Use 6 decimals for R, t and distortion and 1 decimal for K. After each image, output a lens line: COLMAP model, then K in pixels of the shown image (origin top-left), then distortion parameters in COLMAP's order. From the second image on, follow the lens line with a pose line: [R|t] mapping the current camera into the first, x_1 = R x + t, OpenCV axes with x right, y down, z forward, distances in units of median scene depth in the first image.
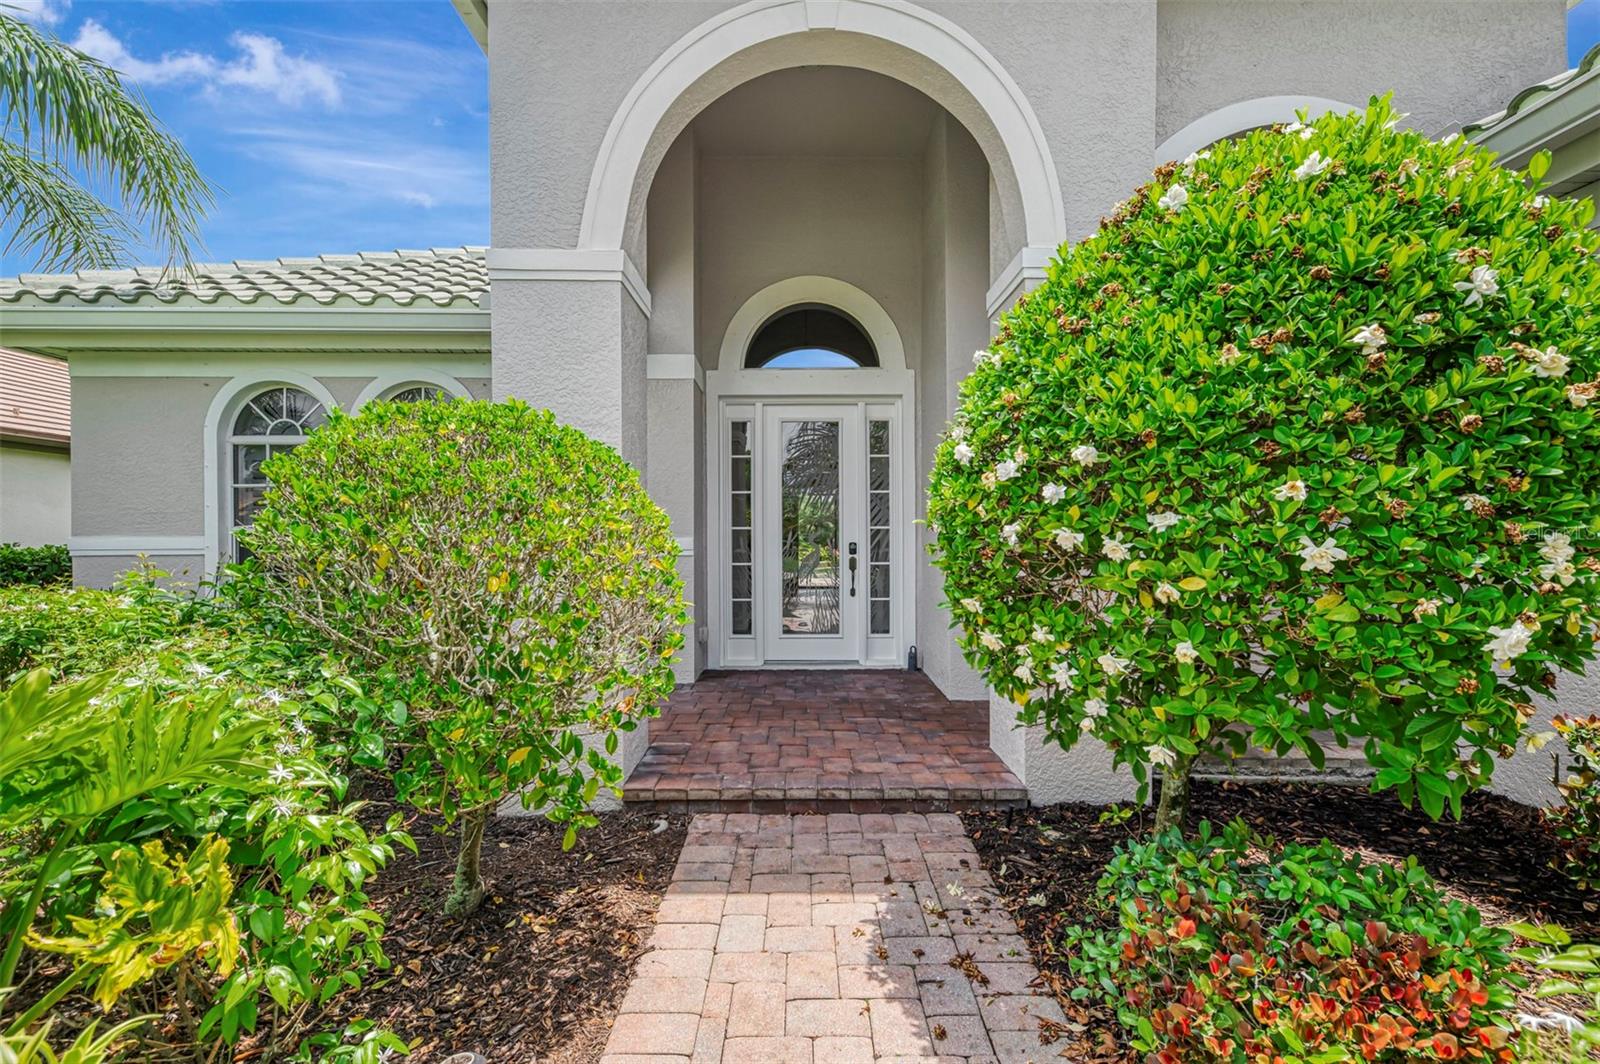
lens RADIAL K [[803.3, 0, 799.6], [0, 803.3, 536.7], [0, 0, 1]] dist [0.007074, 0.000960]
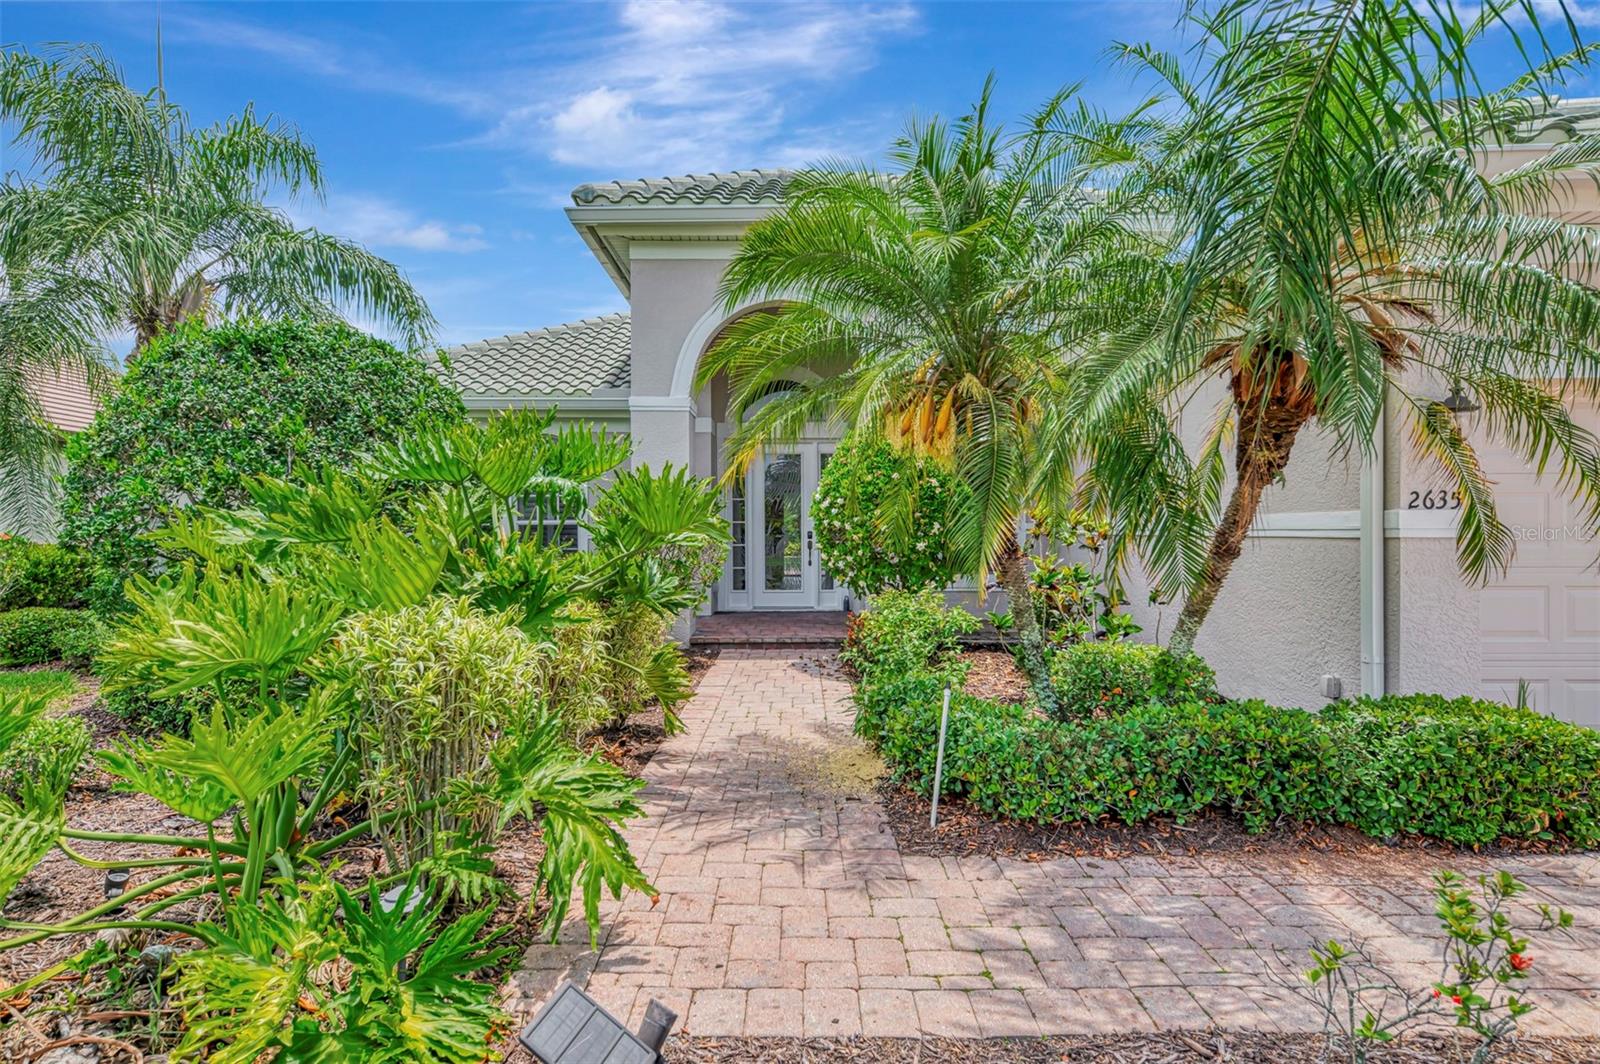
lens RADIAL K [[885.8, 0, 806.3], [0, 885.8, 535.7], [0, 0, 1]] dist [-0.002583, 0.000995]
pose [[0.999893, -0.000181, 0.014644, 0.035767], [0.000133, 0.999995, 0.003250, 0.010983], [-0.014645, -0.003248, 0.999887, -0.770851]]
